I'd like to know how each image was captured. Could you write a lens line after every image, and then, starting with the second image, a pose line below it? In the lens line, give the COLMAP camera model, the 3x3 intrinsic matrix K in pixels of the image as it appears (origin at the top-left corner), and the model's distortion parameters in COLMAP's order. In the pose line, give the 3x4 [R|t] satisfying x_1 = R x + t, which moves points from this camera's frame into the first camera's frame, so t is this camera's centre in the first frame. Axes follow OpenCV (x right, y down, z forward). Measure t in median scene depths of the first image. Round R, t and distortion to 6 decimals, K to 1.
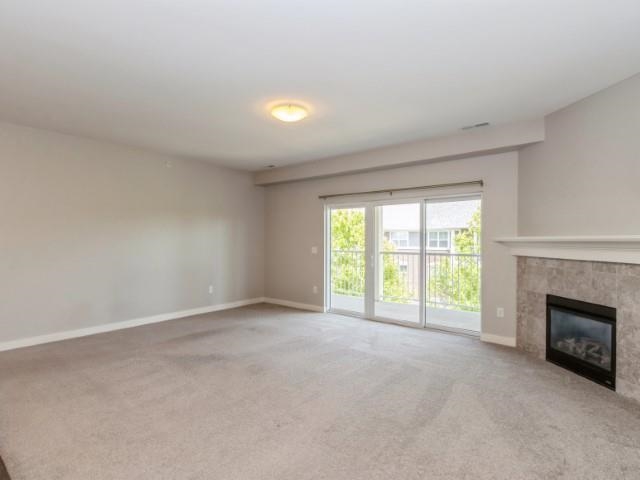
lens RADIAL K [[332.6, 0, 320.1], [0, 332.6, 239.2], [0, 0, 1]] dist [0.000621, -0.000057]
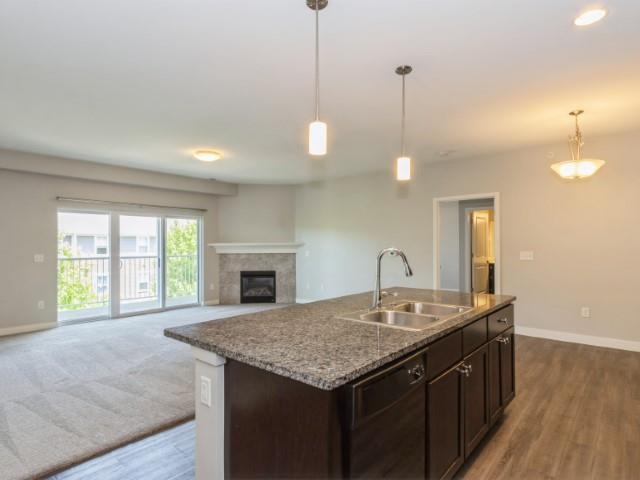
lens RADIAL K [[356.6, 0, 321.3], [0, 356.6, 243.0], [0, 0, 1]] dist [0.006130, 0.000322]
pose [[0.044805, 0.000472, 0.998996, -1.371655], [-0.000104, 1.000000, -0.000468, -0.008127], [-0.998996, -0.000083, 0.044805, 0.367674]]
